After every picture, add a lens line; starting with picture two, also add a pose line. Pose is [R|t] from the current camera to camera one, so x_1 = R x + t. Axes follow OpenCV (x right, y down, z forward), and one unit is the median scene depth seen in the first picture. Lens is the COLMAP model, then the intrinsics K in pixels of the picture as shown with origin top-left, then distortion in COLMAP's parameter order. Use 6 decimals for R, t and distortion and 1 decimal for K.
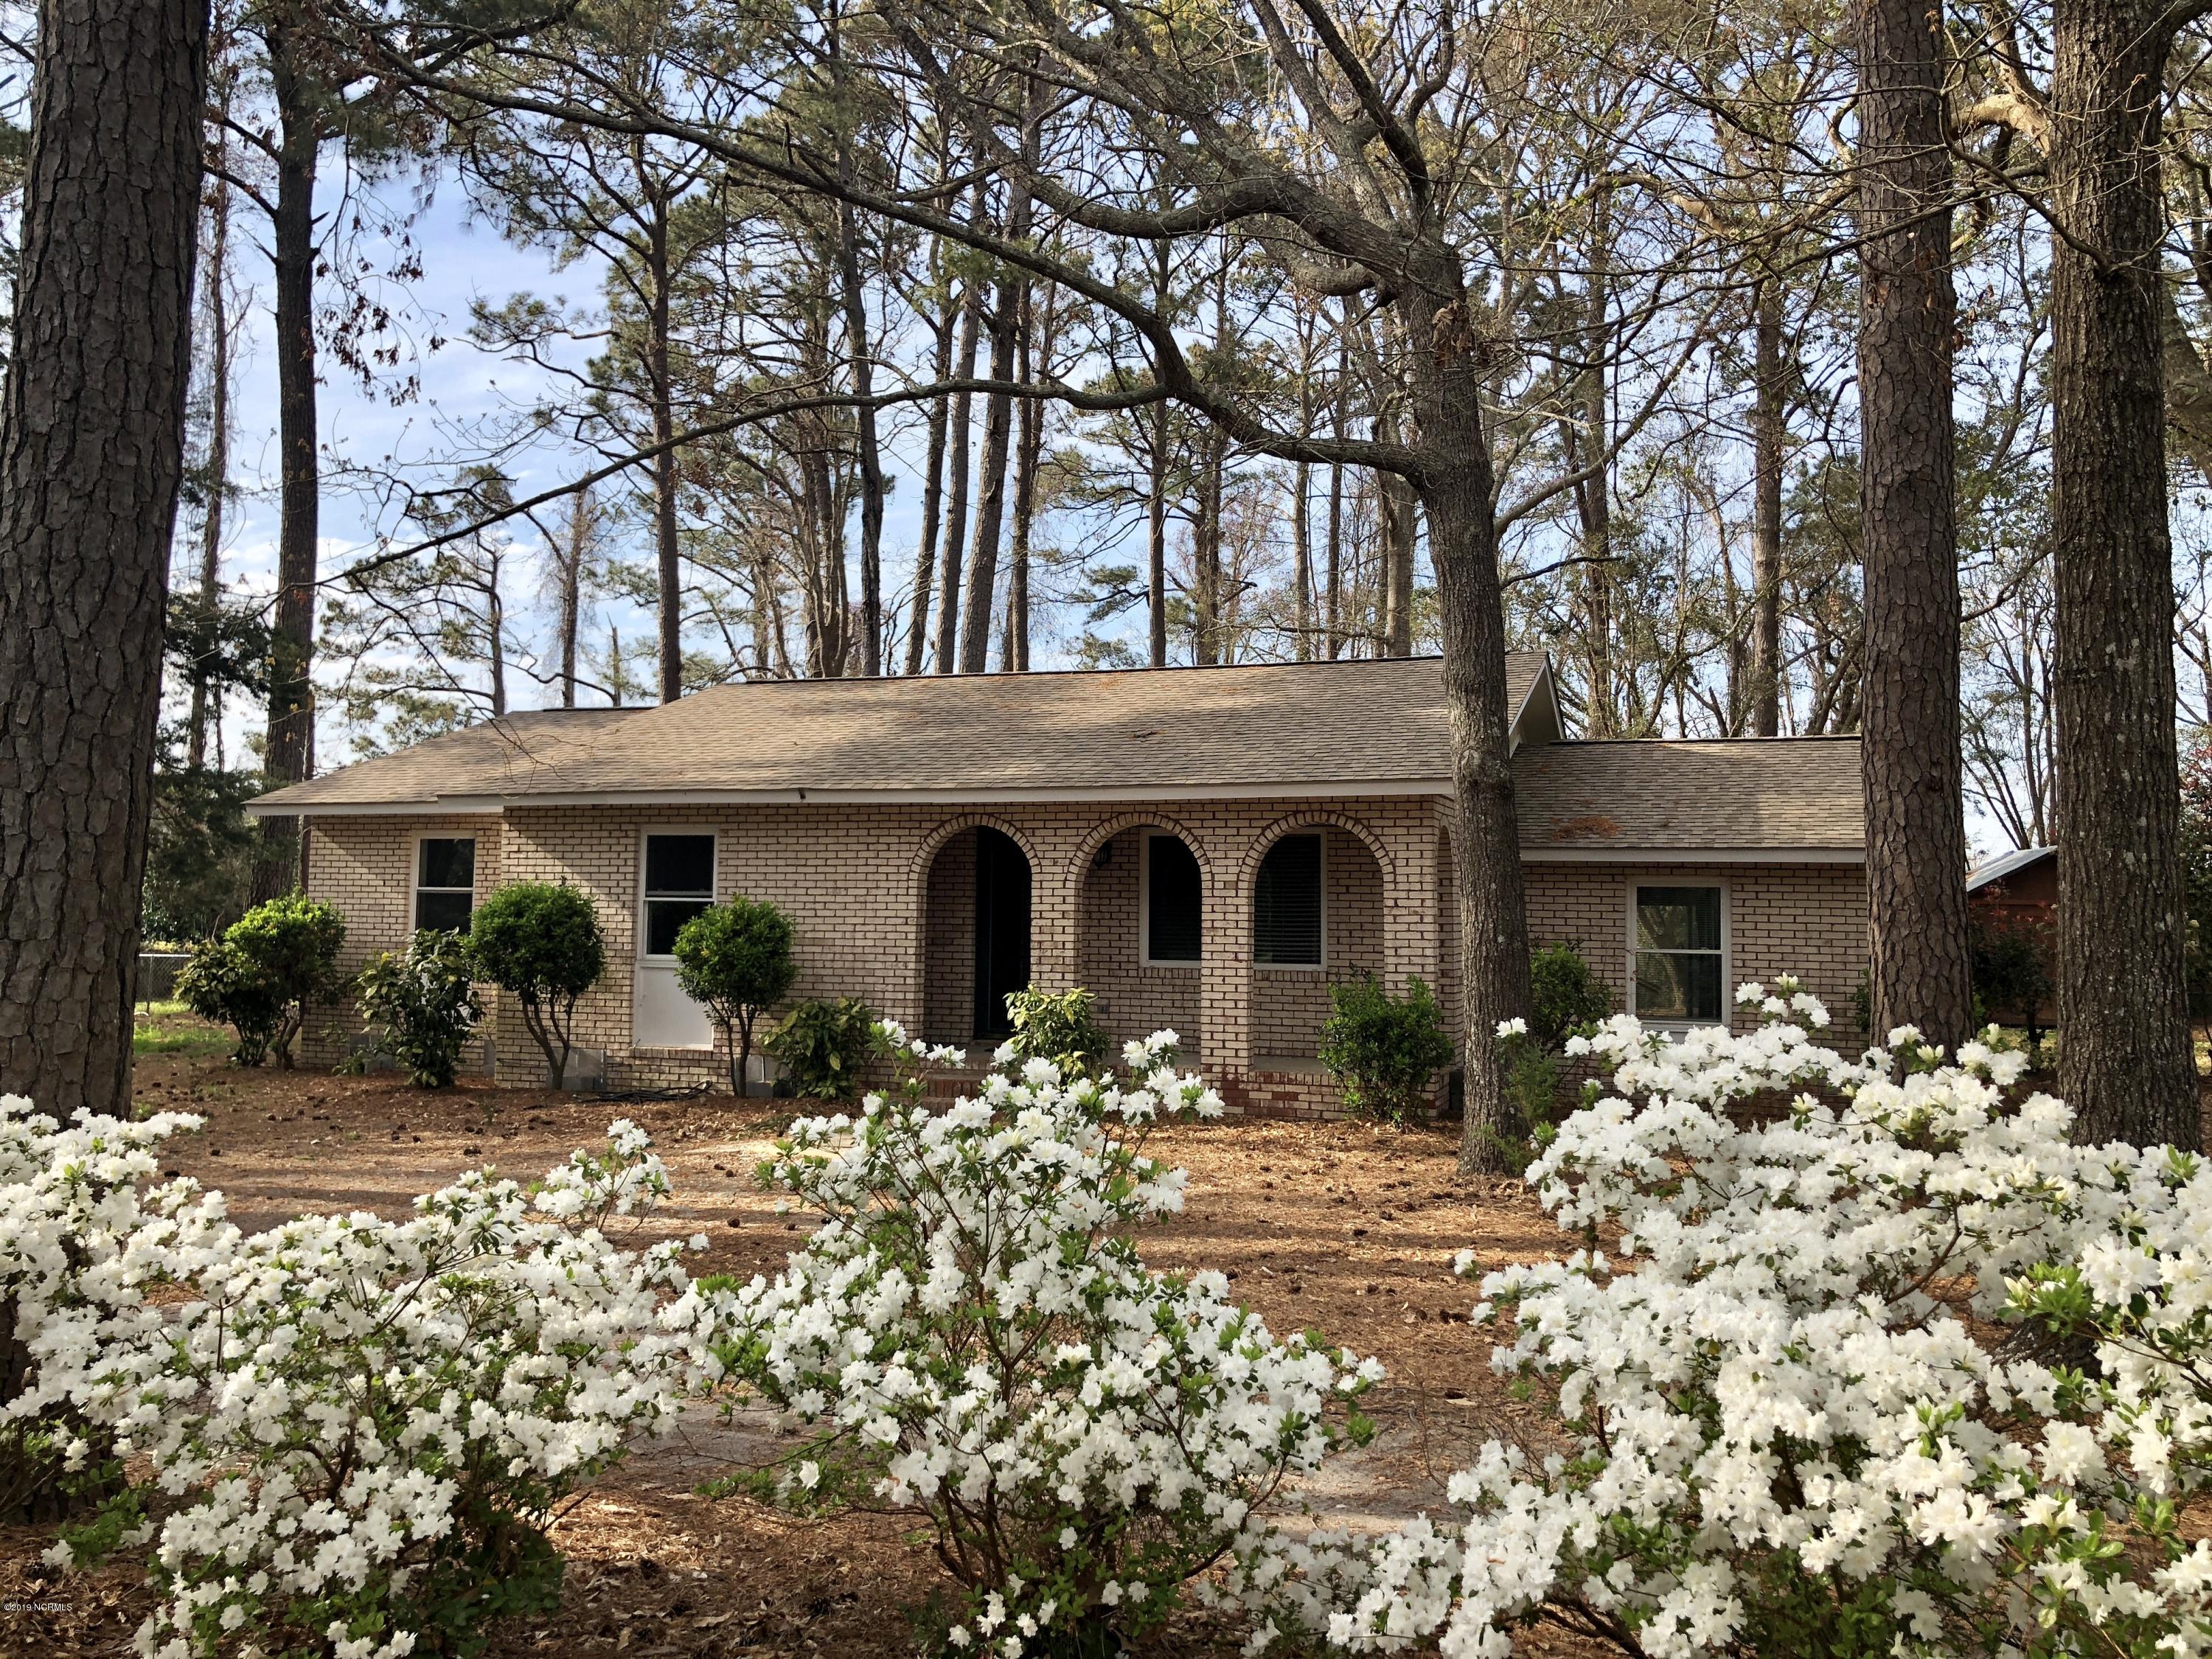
lens RADIAL K [[1860.8, 0, 1106.0], [0, 1860.8, 829.5], [0, 0, 1]] dist [0.151784, -0.451476]
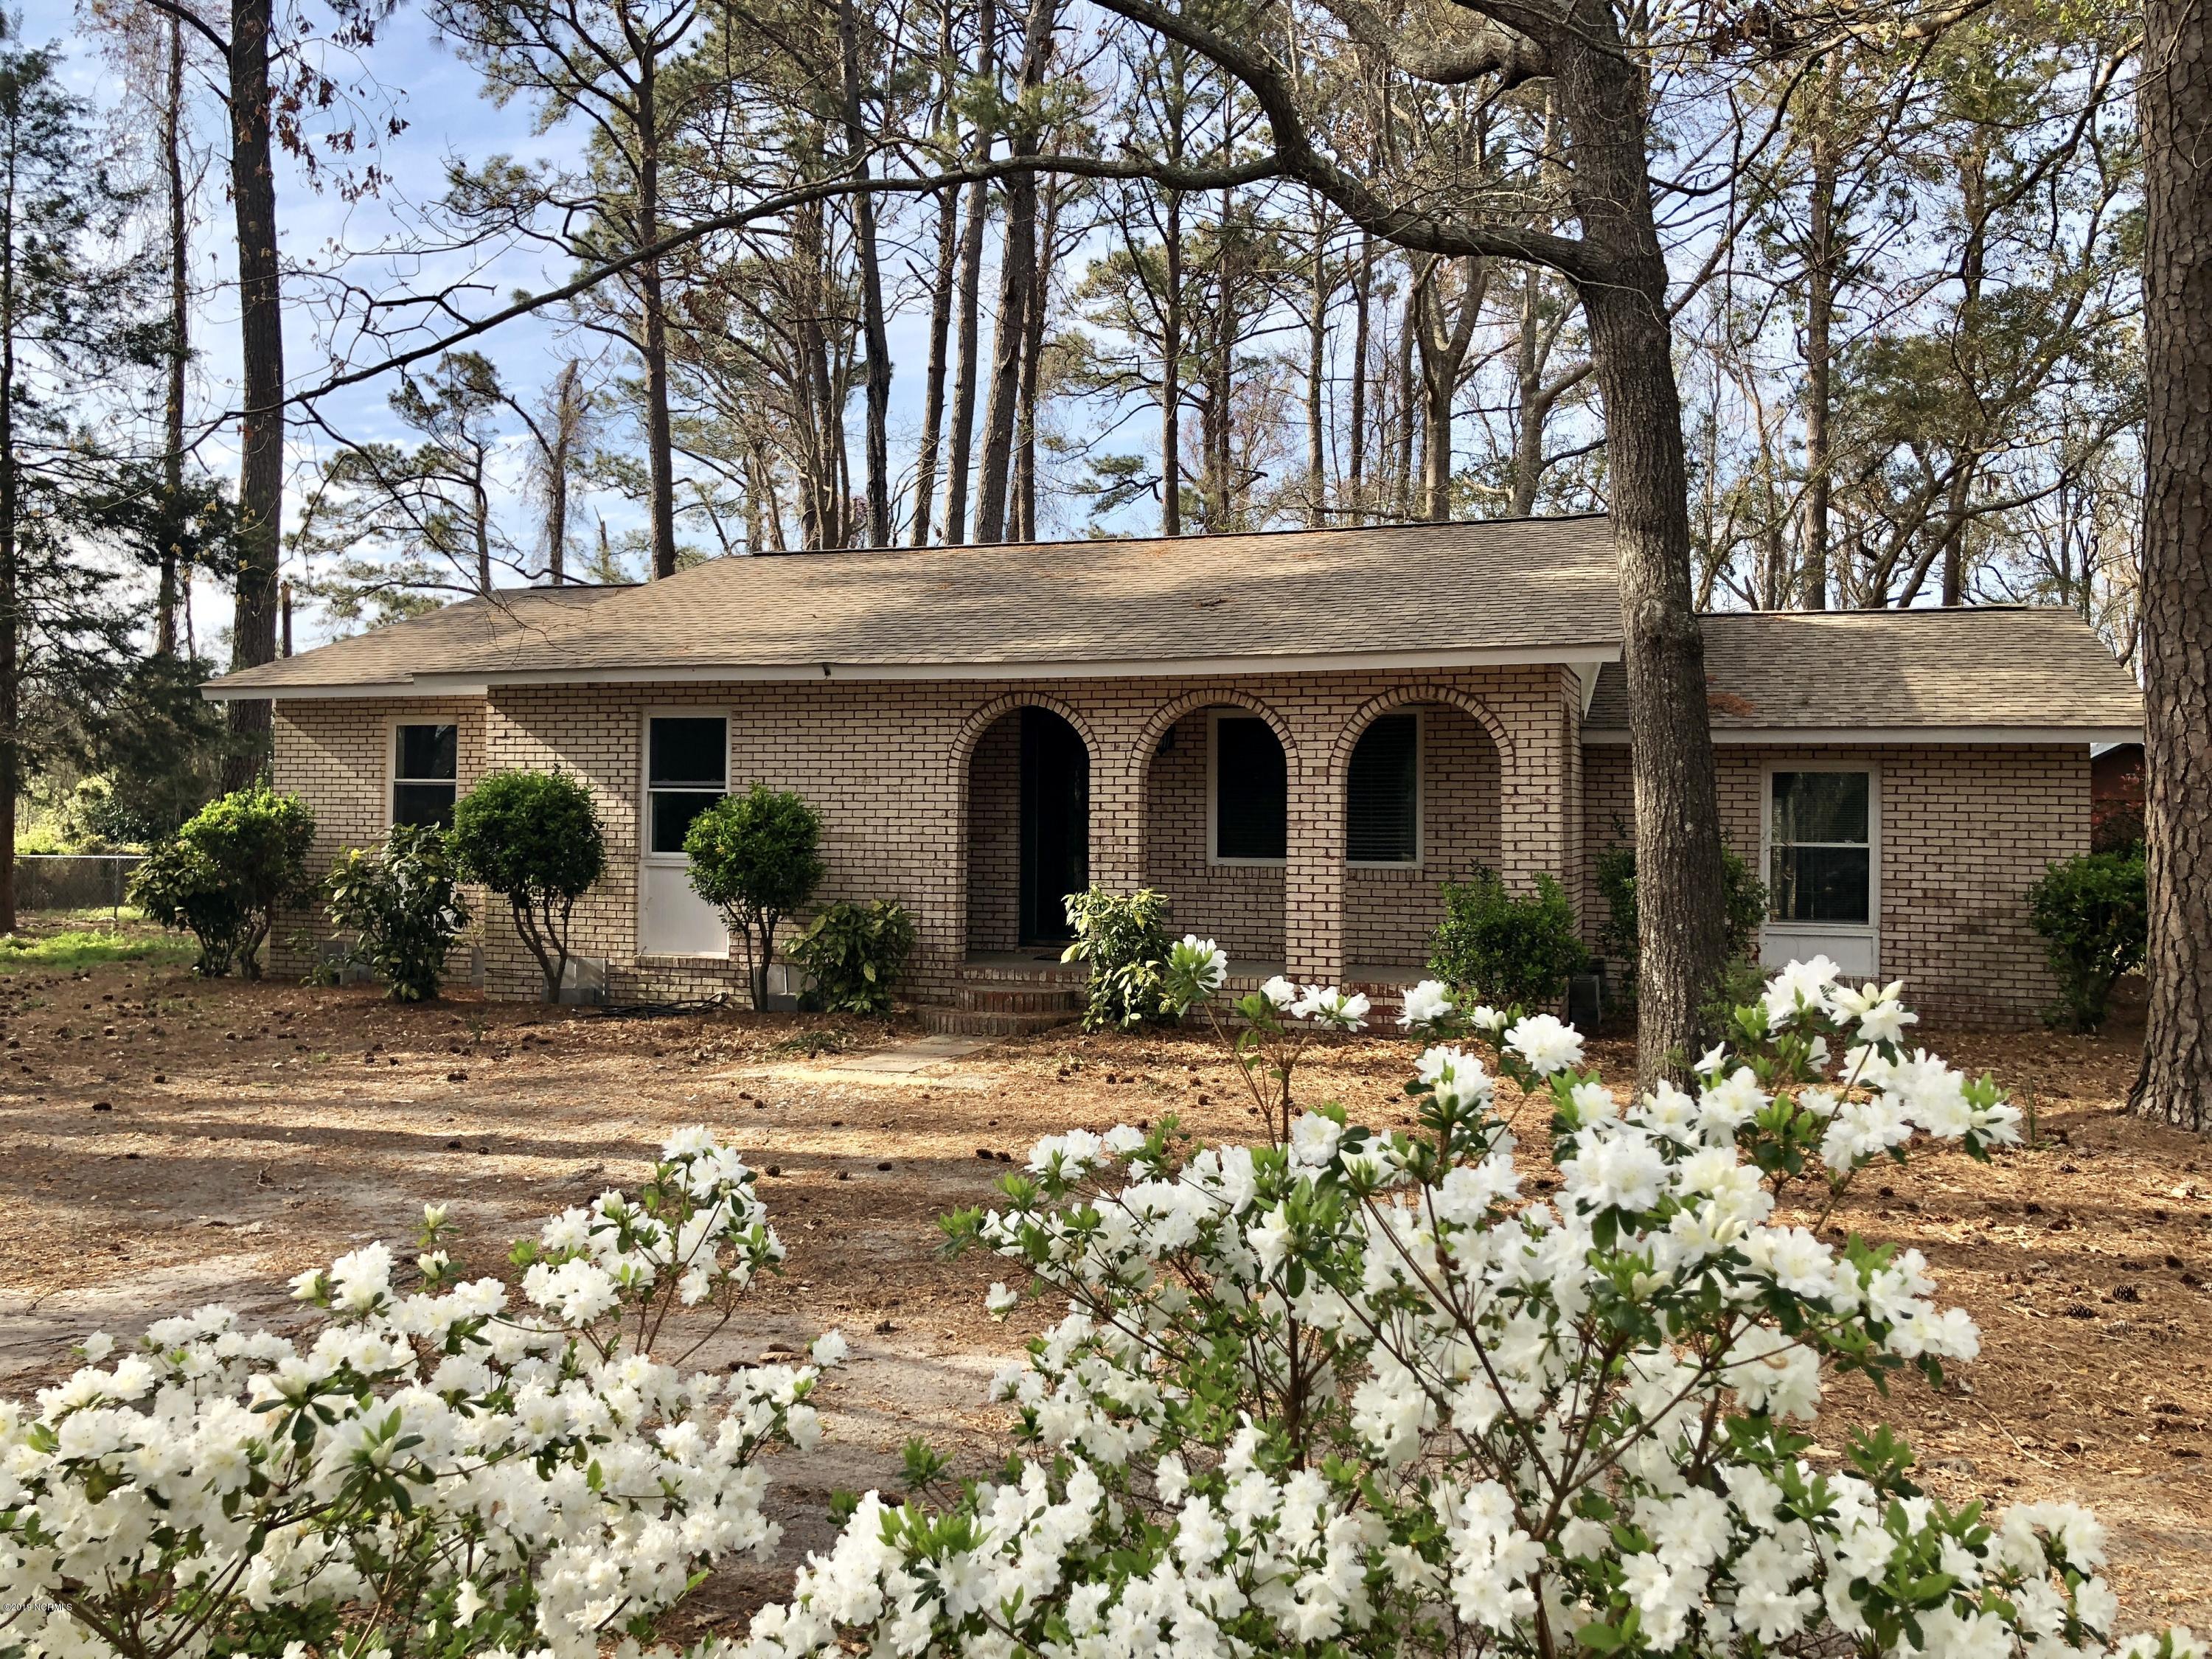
lens RADIAL K [[1814.7, 0, 1106.0], [0, 1814.7, 829.5], [0, 0, 1]] dist [0.089490, -0.207325]
pose [[0.999927, -0.002231, 0.011866, -0.033799], [0.001627, 0.998716, 0.050630, 0.010643], [-0.011964, -0.050607, 0.998647, 0.113805]]
